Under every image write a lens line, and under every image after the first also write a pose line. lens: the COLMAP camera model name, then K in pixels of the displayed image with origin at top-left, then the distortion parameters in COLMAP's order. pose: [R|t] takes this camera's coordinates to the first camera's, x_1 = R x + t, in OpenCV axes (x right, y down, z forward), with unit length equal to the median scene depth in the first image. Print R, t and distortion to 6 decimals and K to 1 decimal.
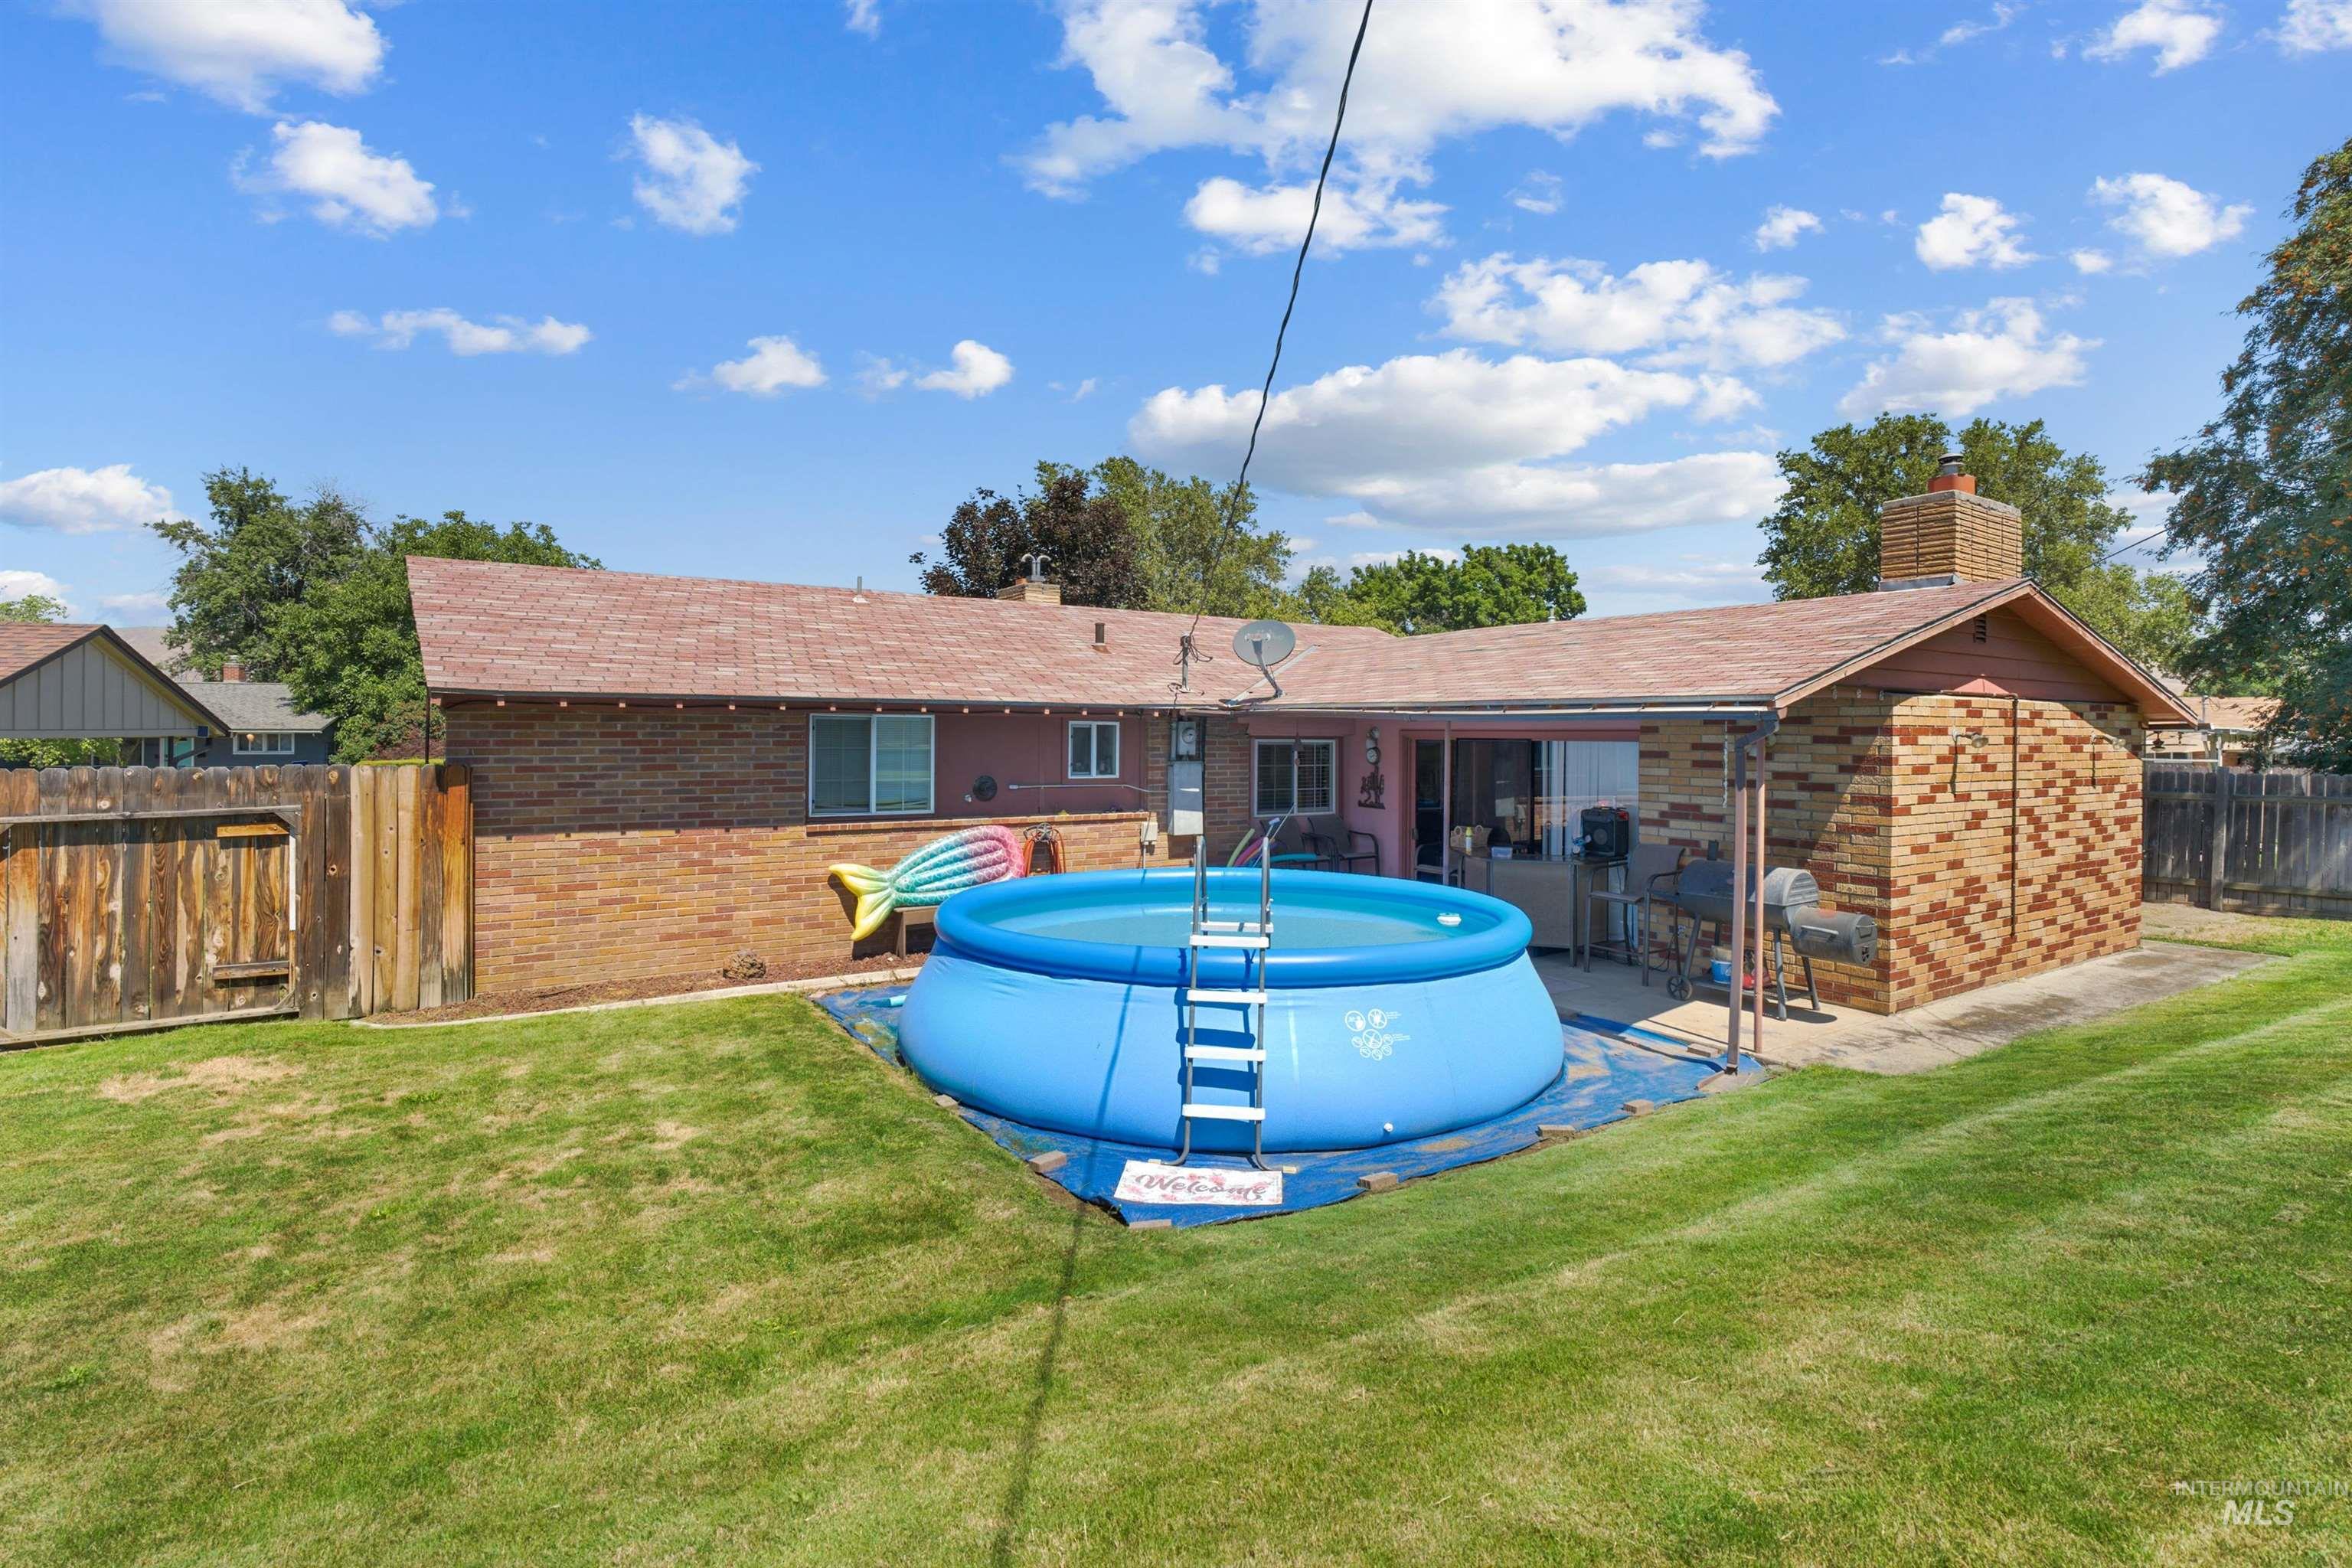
lens RADIAL K [[1137.8, 0, 1176.4], [0, 1137.8, 754.3], [0, 0, 1]] dist [-0.011555, -0.000163]
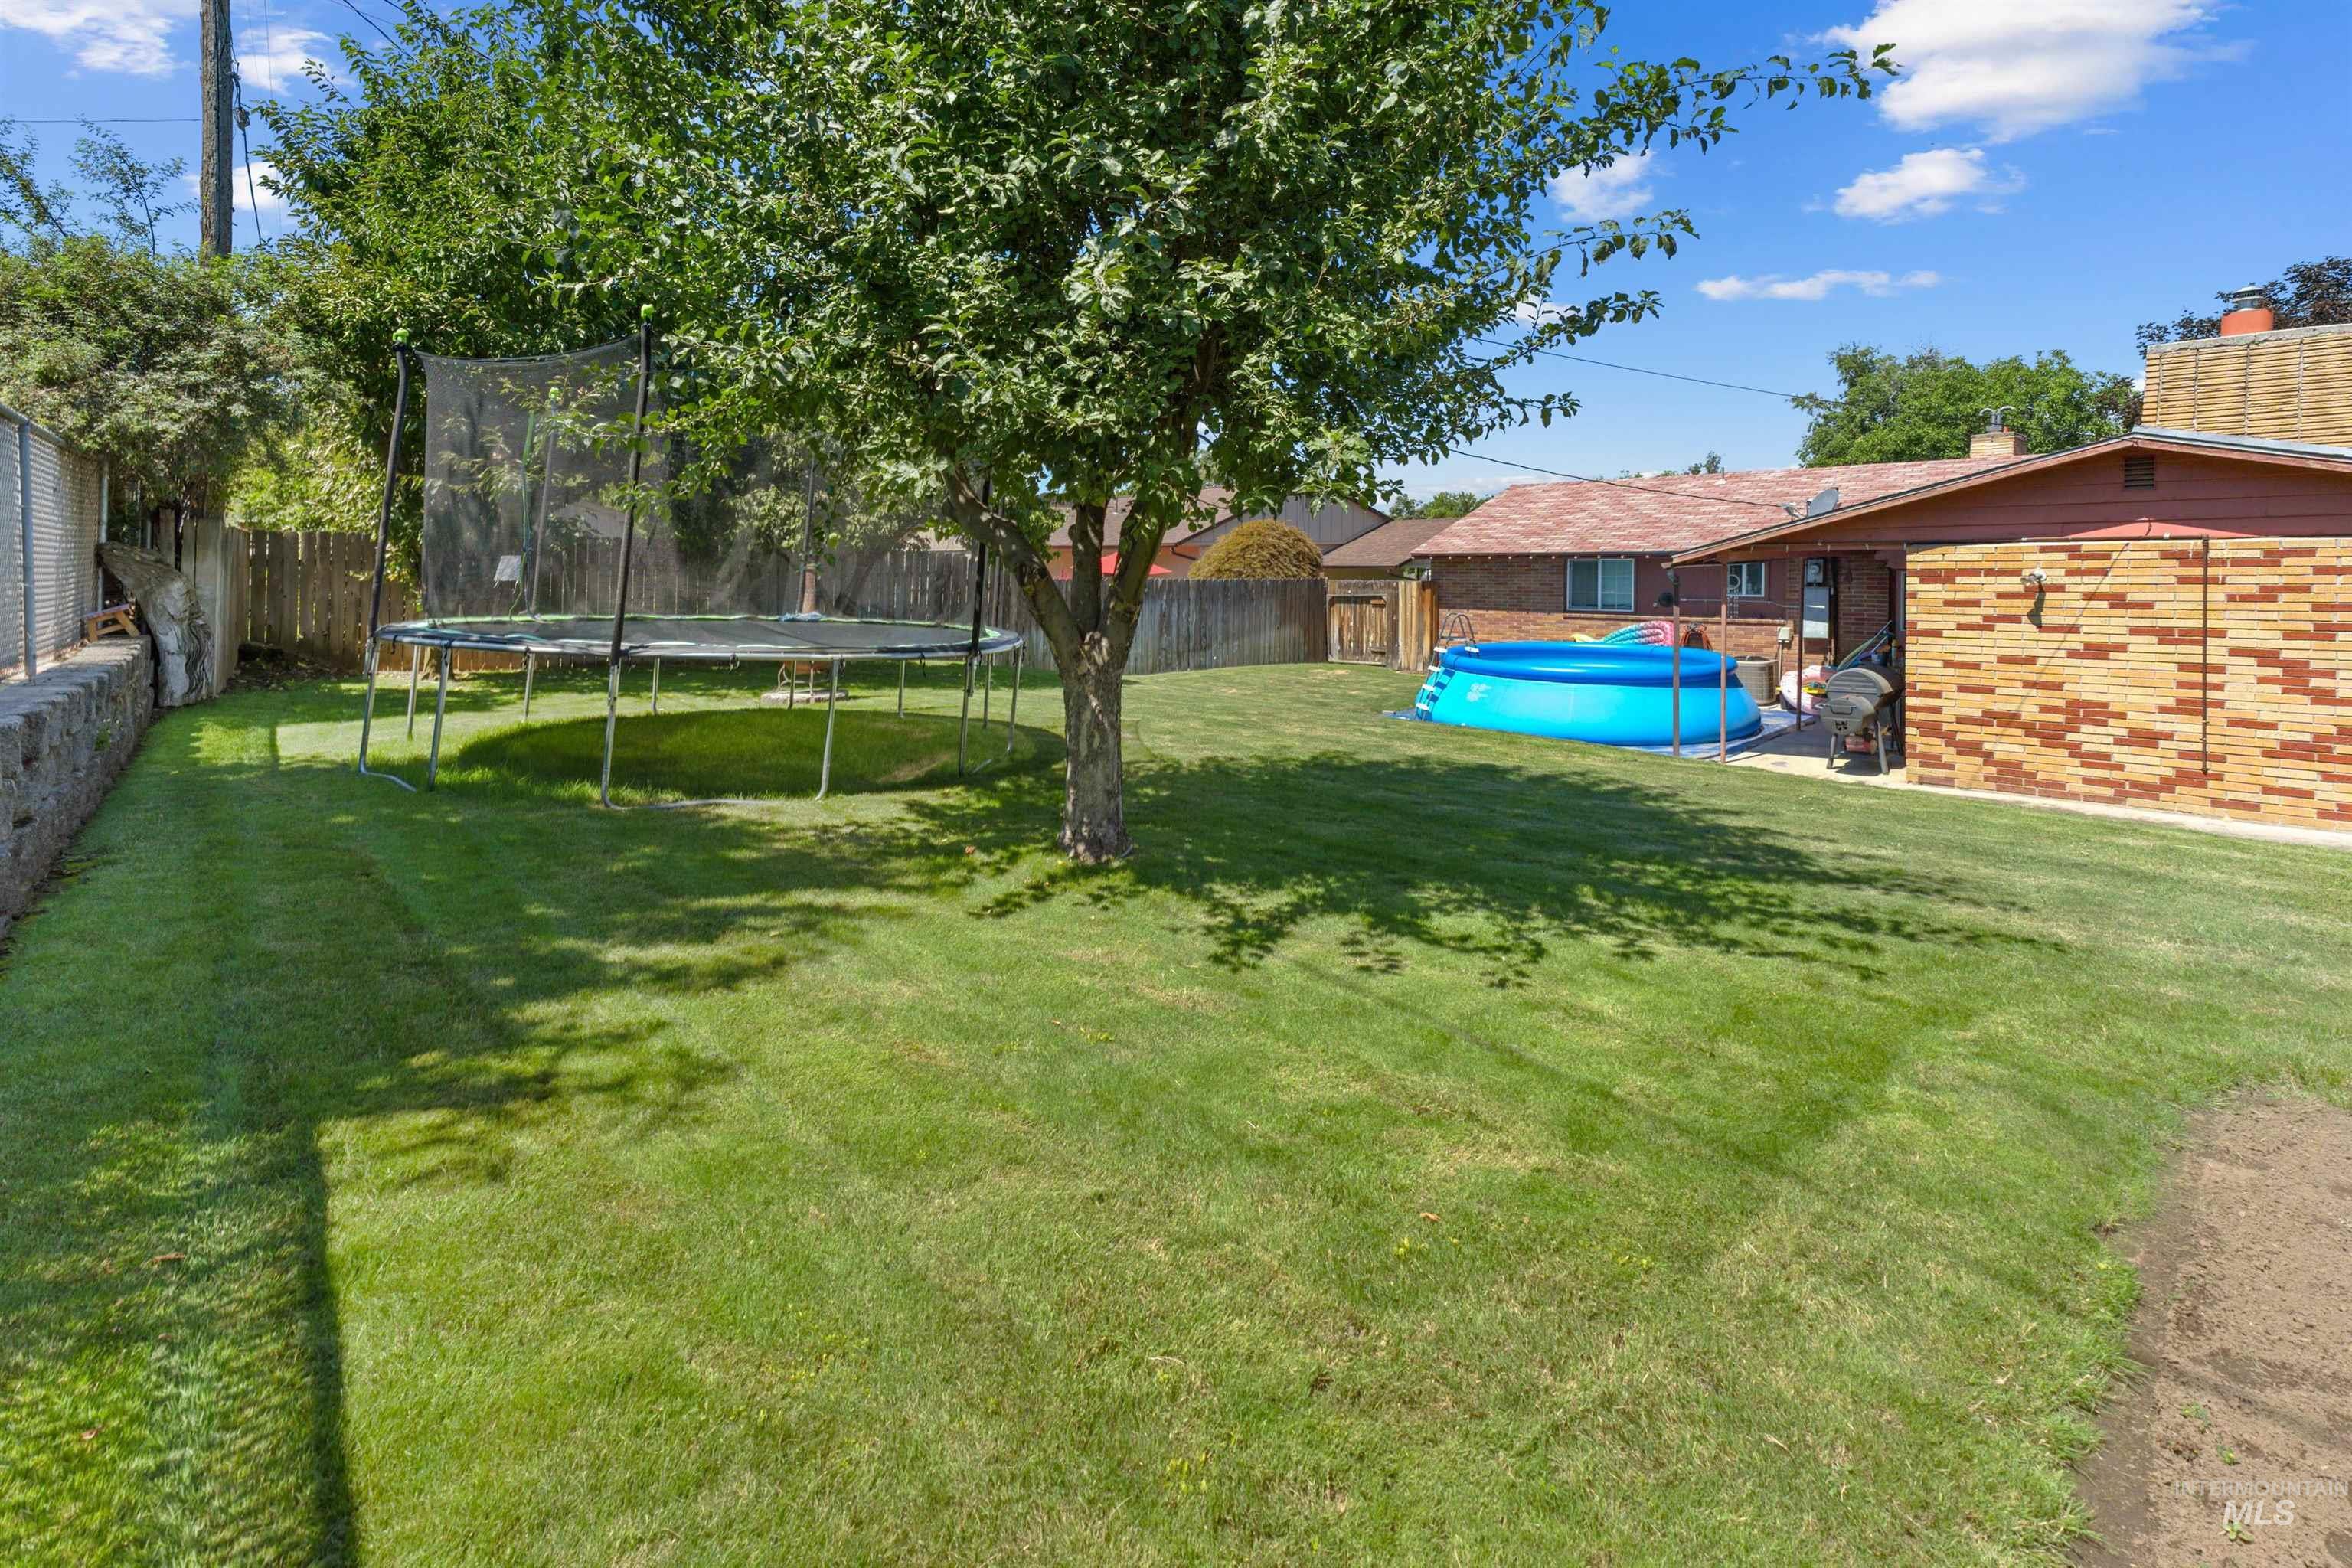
lens RADIAL K [[1062.6, 0, 1167.6], [0, 1062.6, 771.3], [0, 0, 1]] dist [-0.019799, 0.017618]
pose [[0.210116, 0.186434, -0.959736, 1.533984], [-0.000271, 0.981661, 0.190633, -0.025528], [0.977676, -0.039795, 0.206313, -0.135413]]
